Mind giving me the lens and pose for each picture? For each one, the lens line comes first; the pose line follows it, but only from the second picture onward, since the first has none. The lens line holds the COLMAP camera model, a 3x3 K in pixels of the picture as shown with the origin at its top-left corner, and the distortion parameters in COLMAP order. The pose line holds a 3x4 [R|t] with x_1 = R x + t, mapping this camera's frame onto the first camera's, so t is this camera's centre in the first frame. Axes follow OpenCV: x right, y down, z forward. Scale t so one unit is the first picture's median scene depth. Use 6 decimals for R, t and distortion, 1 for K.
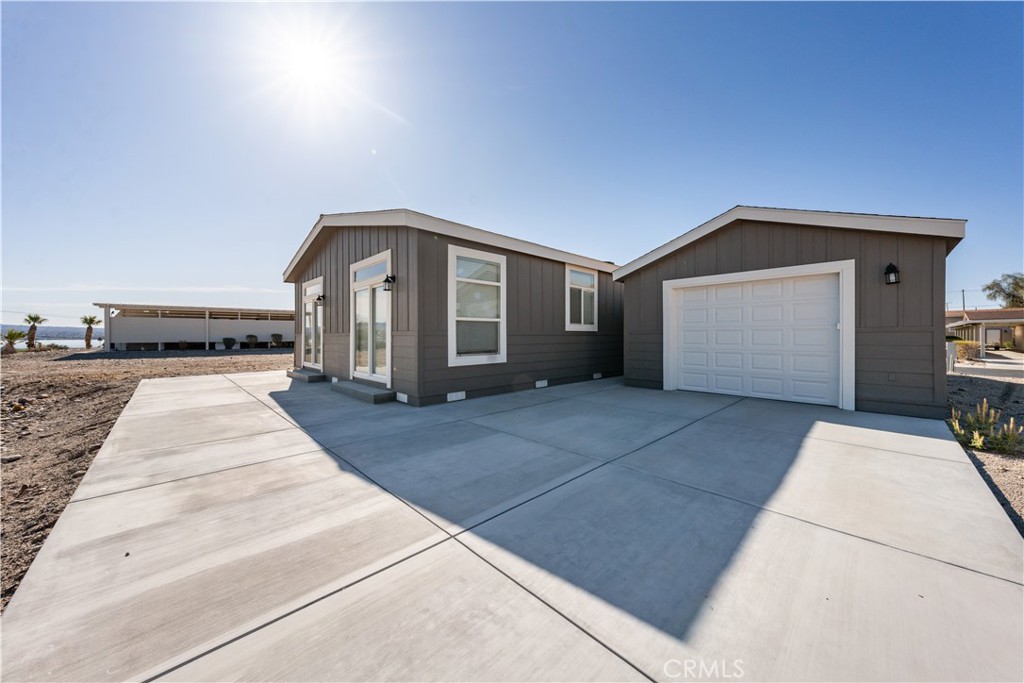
lens RADIAL K [[352.7, 0, 513.3], [0, 352.7, 336.0], [0, 0, 1]] dist [-0.010387, 0.000840]
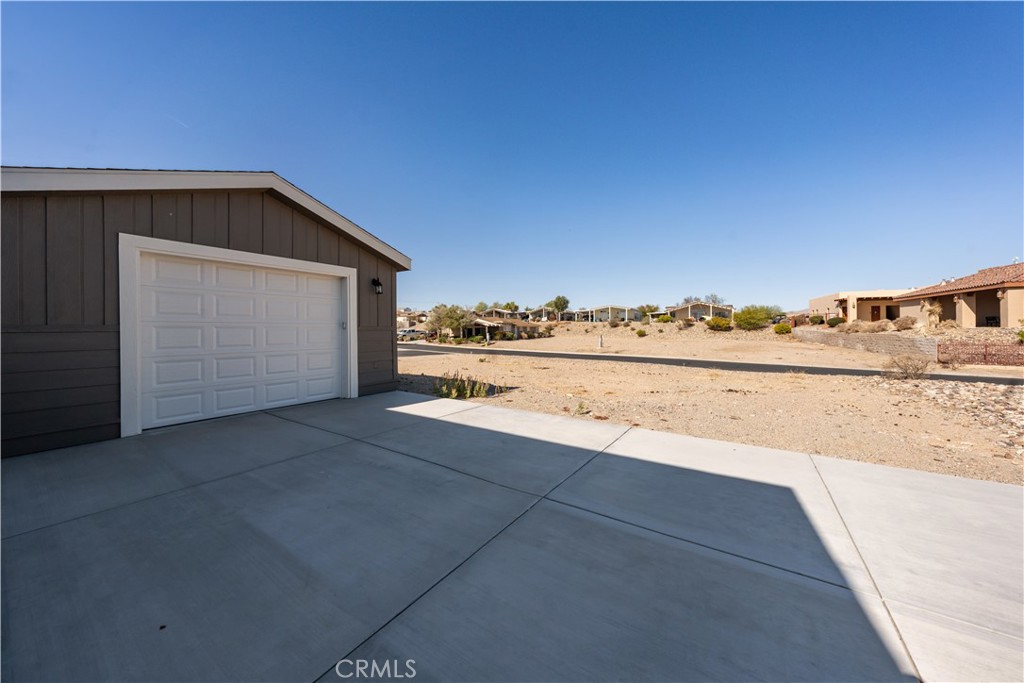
lens RADIAL K [[352.7, 0, 511.0], [0, 352.7, 331.4], [0, 0, 1]] dist [-0.010387, 0.000840]
pose [[-0.191104, 0.000465, 0.981570, -0.280727], [0.009463, 0.999954, 0.001369, -0.004865], [-0.981524, 0.009551, -0.191099, 0.715312]]
